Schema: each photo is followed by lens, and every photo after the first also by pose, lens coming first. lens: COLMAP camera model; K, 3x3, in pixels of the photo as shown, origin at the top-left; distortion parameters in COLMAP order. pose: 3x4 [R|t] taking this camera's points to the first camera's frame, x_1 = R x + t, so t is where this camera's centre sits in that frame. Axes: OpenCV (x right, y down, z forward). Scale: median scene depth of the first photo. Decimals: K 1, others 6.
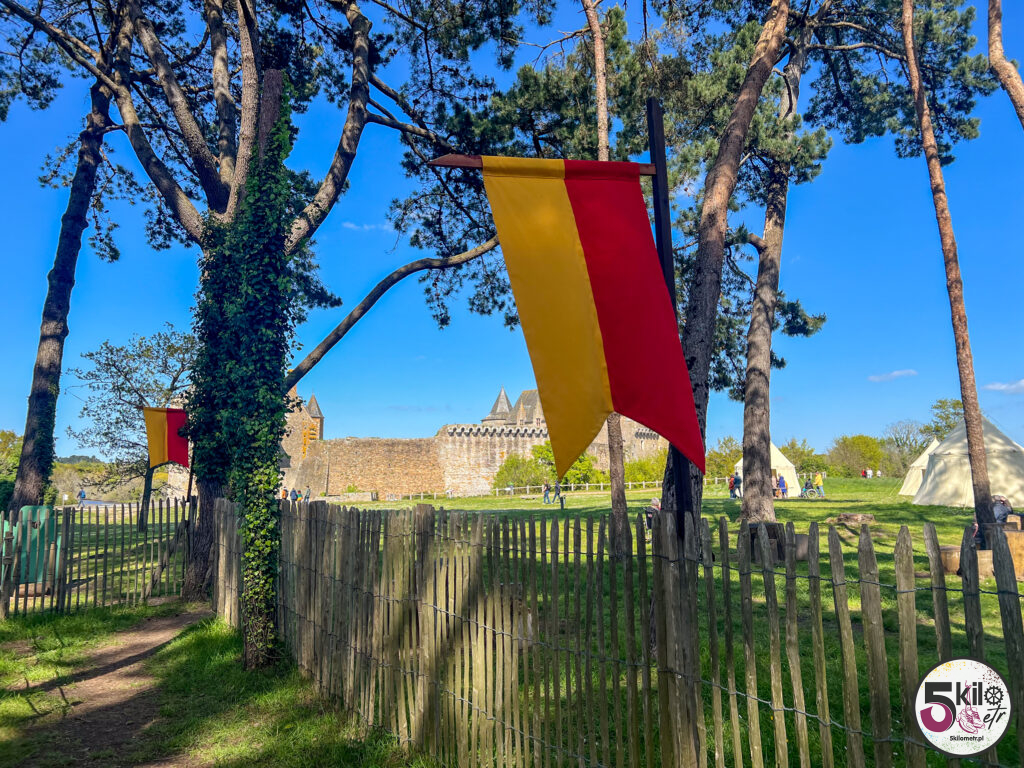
lens RADIAL K [[784.1, 0, 510.2], [0, 784.1, 379.5], [0, 0, 1]] dist [0.043012, -0.027019]
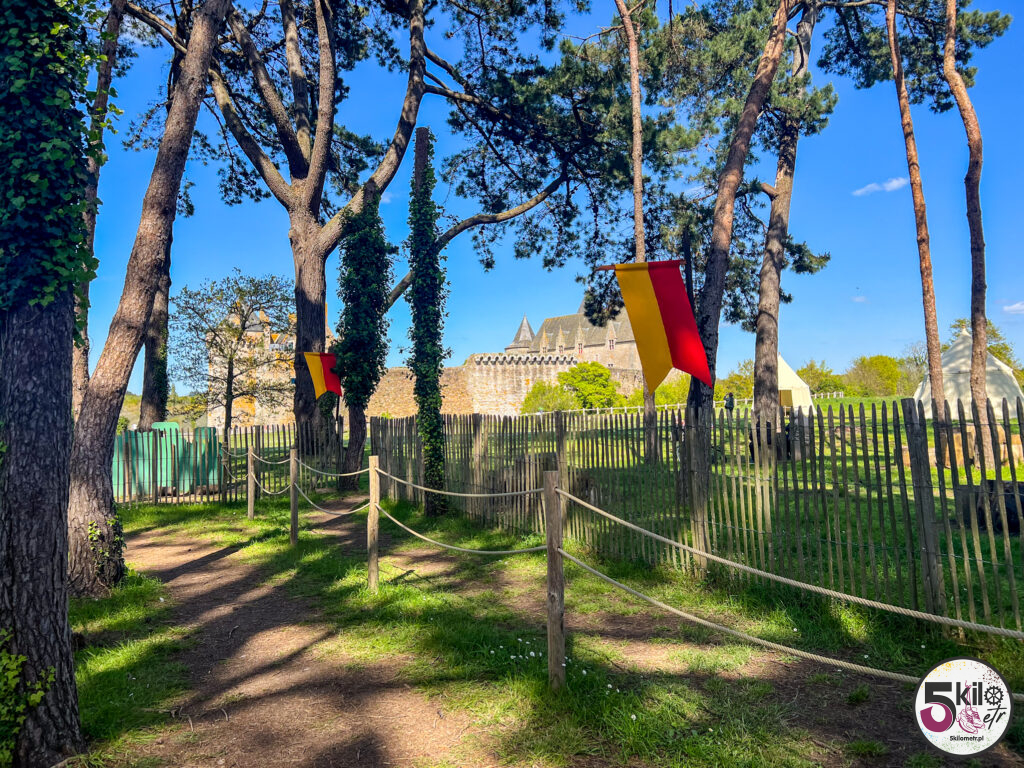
lens RADIAL K [[784.1, 0, 512.5], [0, 784.1, 387.1], [0, 0, 1]] dist [0.043012, -0.027019]
pose [[0.999565, -0.018104, -0.023302, -0.029567], [0.020395, 0.994559, 0.102157, -0.015467], [0.021326, -0.102588, 0.994495, -0.143099]]
